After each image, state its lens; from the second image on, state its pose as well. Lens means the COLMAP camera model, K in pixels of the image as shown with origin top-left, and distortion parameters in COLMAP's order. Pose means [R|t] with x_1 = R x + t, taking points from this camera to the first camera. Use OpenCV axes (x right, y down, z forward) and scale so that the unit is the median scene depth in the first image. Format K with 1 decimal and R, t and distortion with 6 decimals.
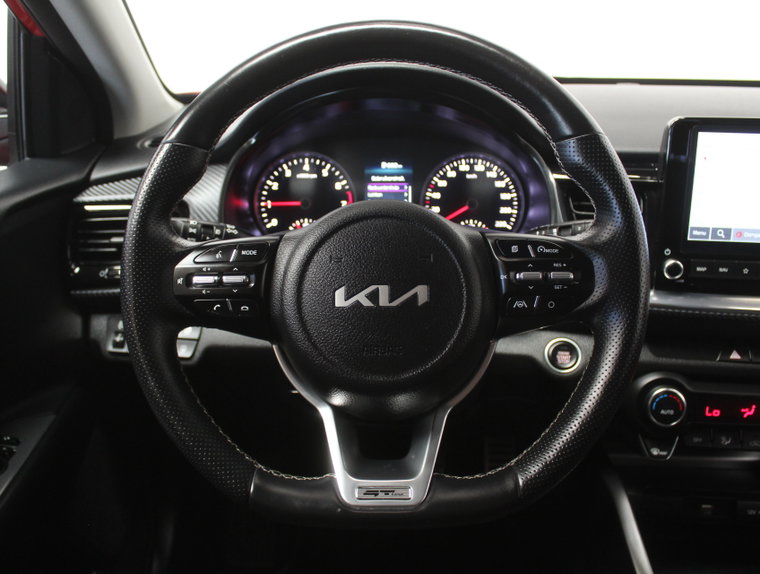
lens RADIAL K [[734.0, 0, 380.0], [0, 734.0, 287.0], [0, 0, 1]] dist [-0.163121, 0.177676]
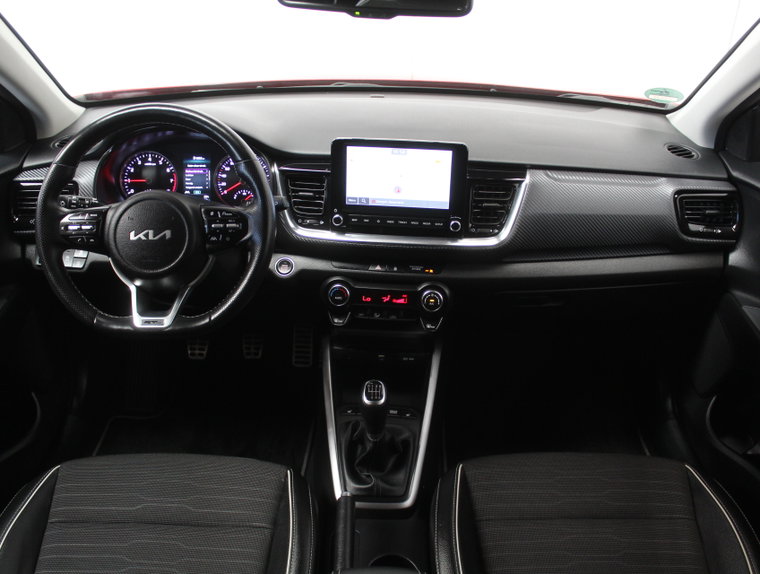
lens RADIAL K [[734.0, 0, 380.0], [0, 734.0, 287.0], [0, 0, 1]] dist [-0.163121, 0.177676]
pose [[0.998413, 0.001474, 0.056293, 0.414293], [-0.006546, 0.995918, 0.090024, -0.023432], [-0.055931, -0.090250, 0.994347, -0.899116]]
